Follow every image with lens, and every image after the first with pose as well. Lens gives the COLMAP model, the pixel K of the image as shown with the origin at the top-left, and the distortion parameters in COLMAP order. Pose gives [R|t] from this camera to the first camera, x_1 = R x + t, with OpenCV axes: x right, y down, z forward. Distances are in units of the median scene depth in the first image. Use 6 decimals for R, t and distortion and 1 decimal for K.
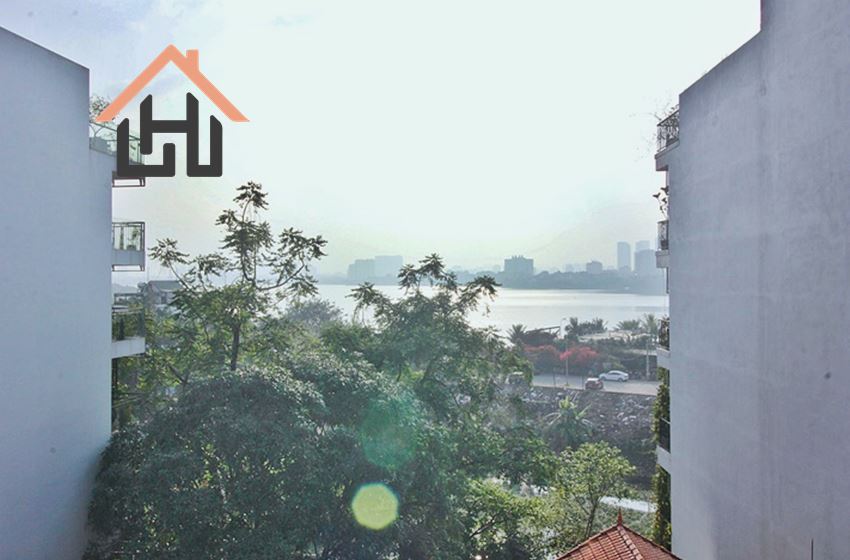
lens RADIAL K [[438.6, 0, 421.6], [0, 438.6, 273.4], [0, 0, 1]] dist [0.003229, 0.000315]
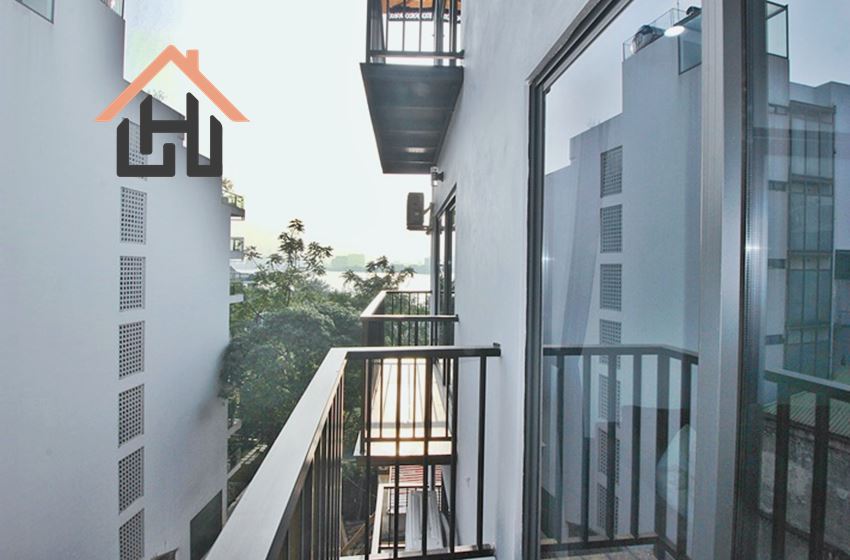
lens RADIAL K [[392.6, 0, 421.7], [0, 392.6, 275.5], [0, 0, 1]] dist [-0.003286, -0.008881]
pose [[0.984441, 0.015373, 0.175043, -0.125718], [-0.017635, 0.999780, 0.011375, 0.022534], [-0.174829, -0.014285, 0.984495, -0.875699]]
